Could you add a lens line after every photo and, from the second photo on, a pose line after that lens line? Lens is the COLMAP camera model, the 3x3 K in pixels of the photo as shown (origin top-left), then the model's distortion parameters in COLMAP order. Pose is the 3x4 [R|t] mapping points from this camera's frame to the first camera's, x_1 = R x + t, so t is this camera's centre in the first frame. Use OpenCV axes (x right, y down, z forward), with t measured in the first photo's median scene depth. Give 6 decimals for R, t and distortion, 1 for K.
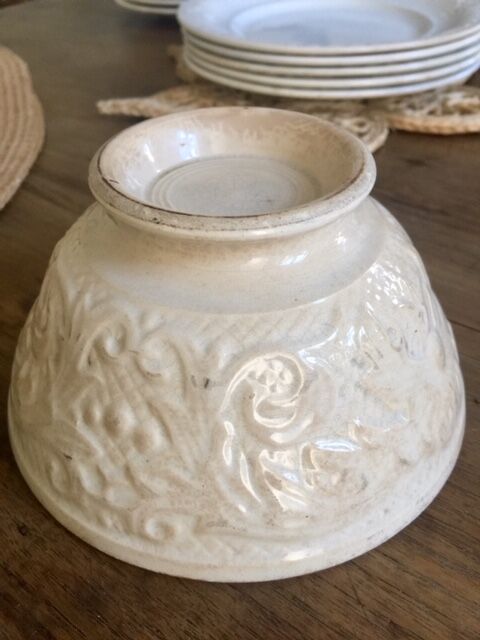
lens RADIAL K [[580.2, 0, 241.0], [0, 580.2, 333.1], [0, 0, 1]] dist [0.093598, -0.229531]
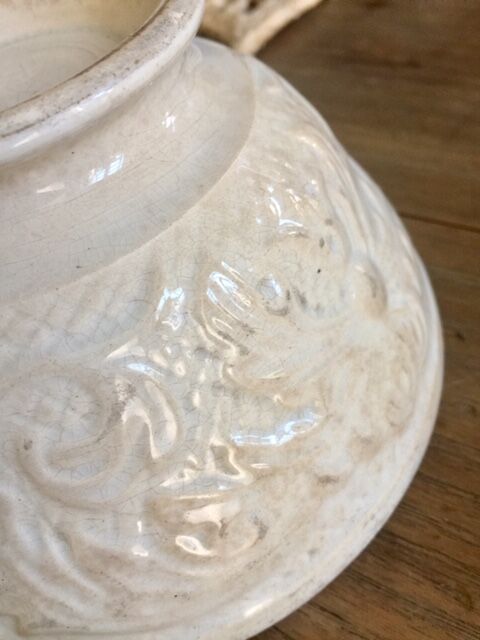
lens RADIAL K [[580.2, 0, 241.0], [0, 580.2, 333.1], [0, 0, 1]] dist [0.093598, -0.229531]
pose [[0.982729, -0.163859, -0.085987, 0.270971], [0.175397, 0.972917, 0.150558, -0.048248], [0.058988, -0.163040, 0.984854, 0.396732]]
